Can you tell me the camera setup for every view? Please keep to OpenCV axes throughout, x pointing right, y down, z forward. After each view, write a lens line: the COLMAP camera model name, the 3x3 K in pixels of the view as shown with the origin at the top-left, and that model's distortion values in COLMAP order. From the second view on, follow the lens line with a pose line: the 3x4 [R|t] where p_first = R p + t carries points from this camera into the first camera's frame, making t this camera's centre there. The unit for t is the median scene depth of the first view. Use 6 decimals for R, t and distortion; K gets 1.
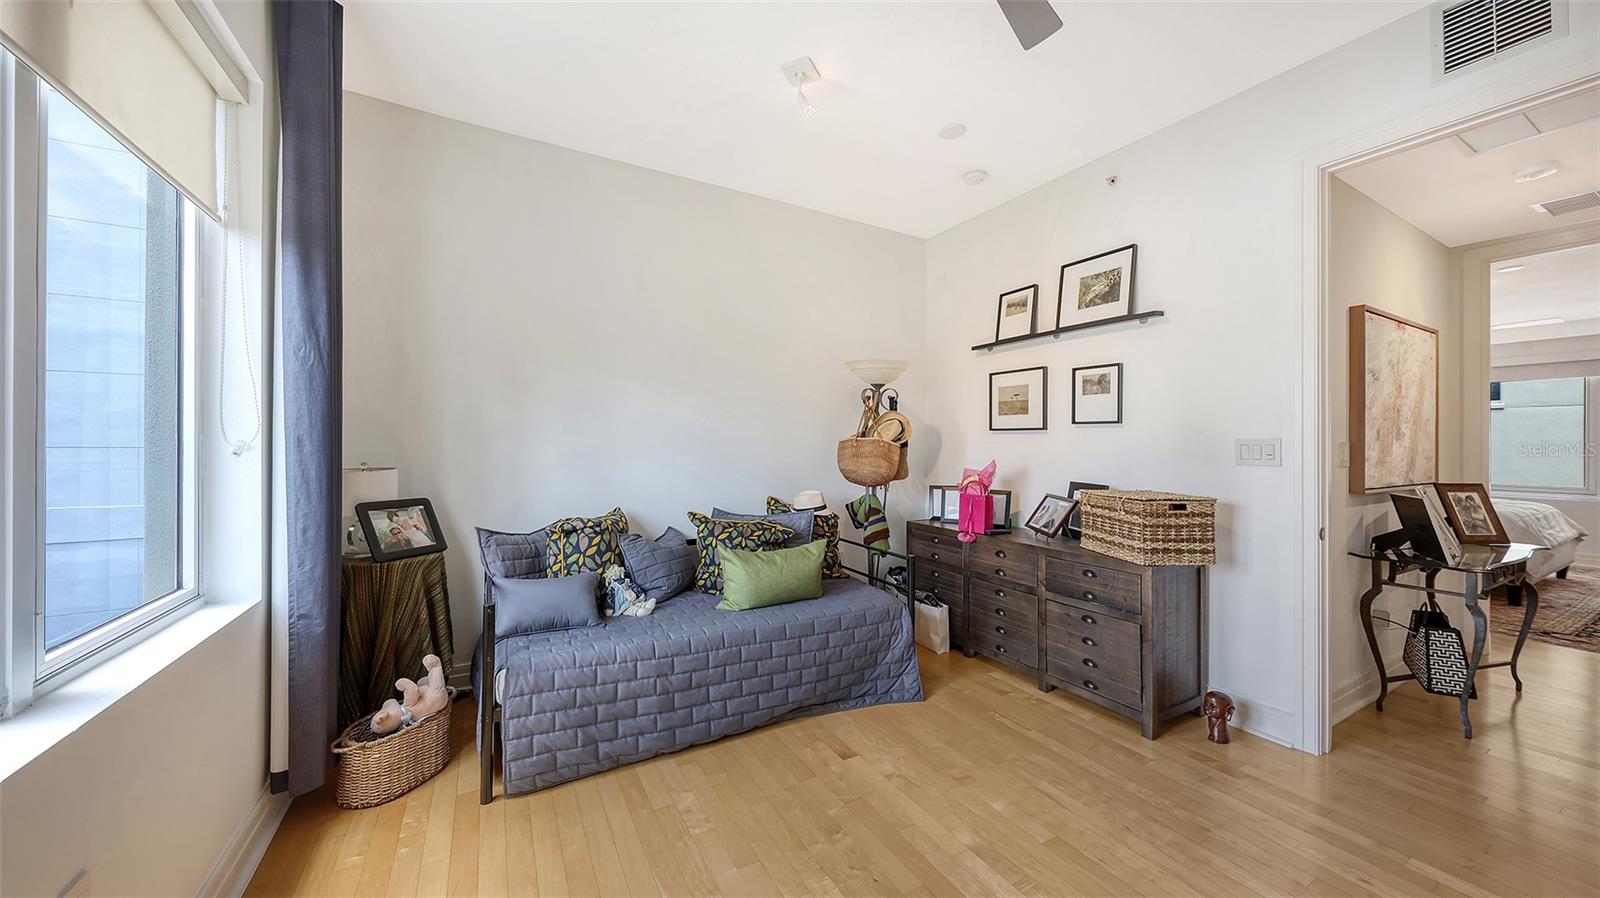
lens RADIAL K [[551.8, 0, 803.6], [0, 551.8, 446.4], [0, 0, 1]] dist [0.002752, -0.001508]
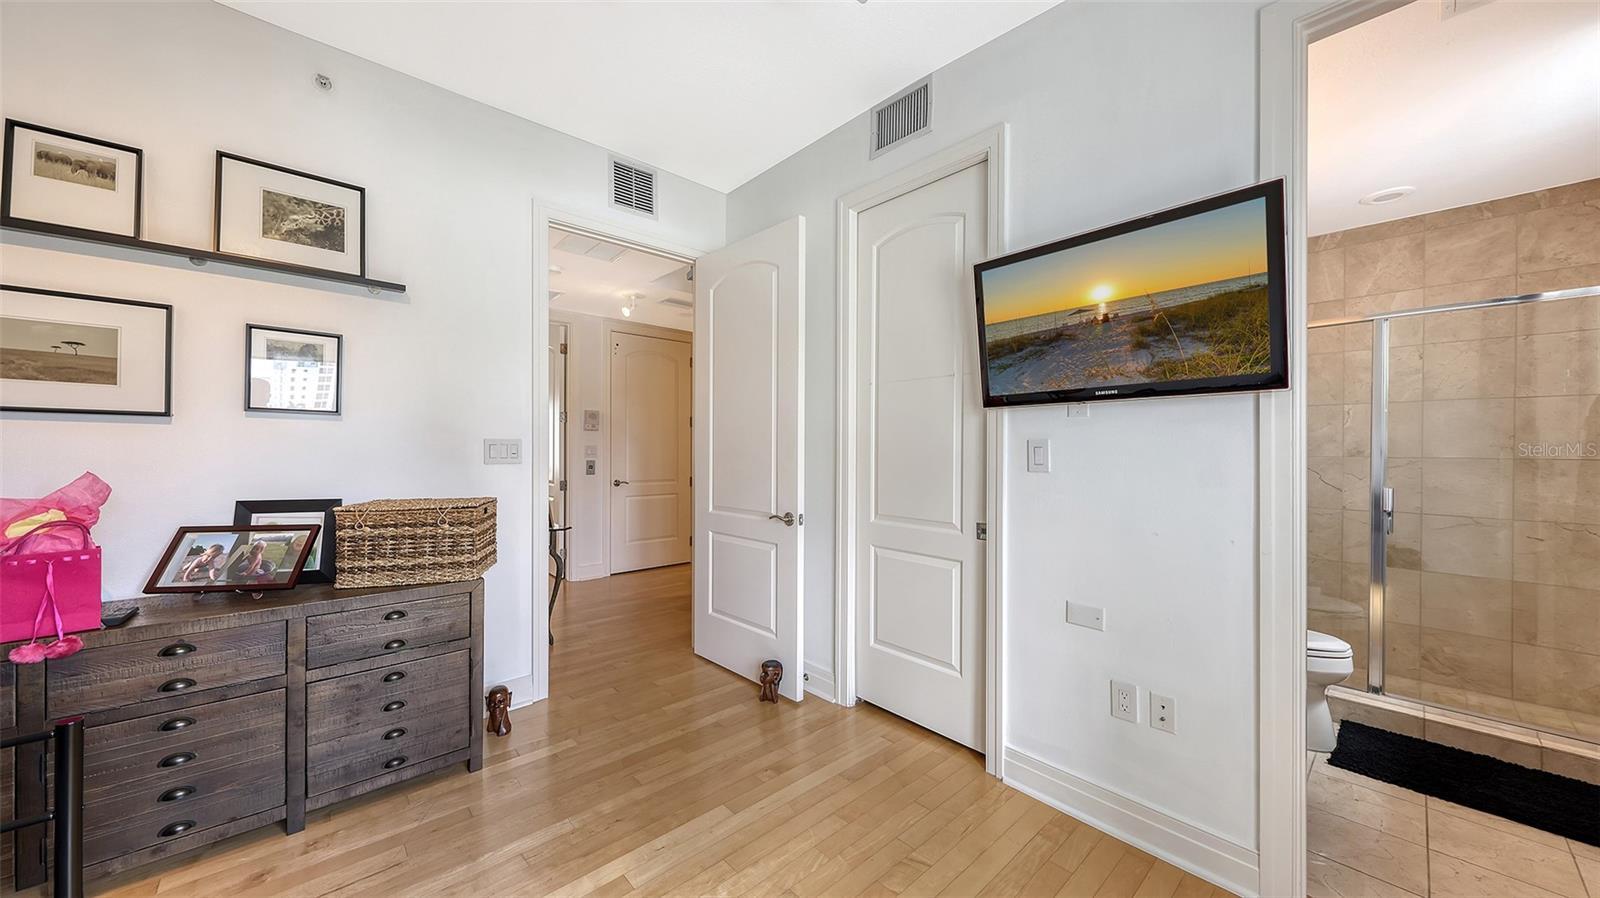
lens RADIAL K [[551.8, 0, 793.0], [0, 551.8, 446.3], [0, 0, 1]] dist [0.002752, -0.001508]
pose [[-0.211734, -0.003943, 0.977319, -0.296103], [-0.003109, 0.999990, 0.003360, -0.003649], [-0.977322, -0.002327, -0.211744, 0.562202]]
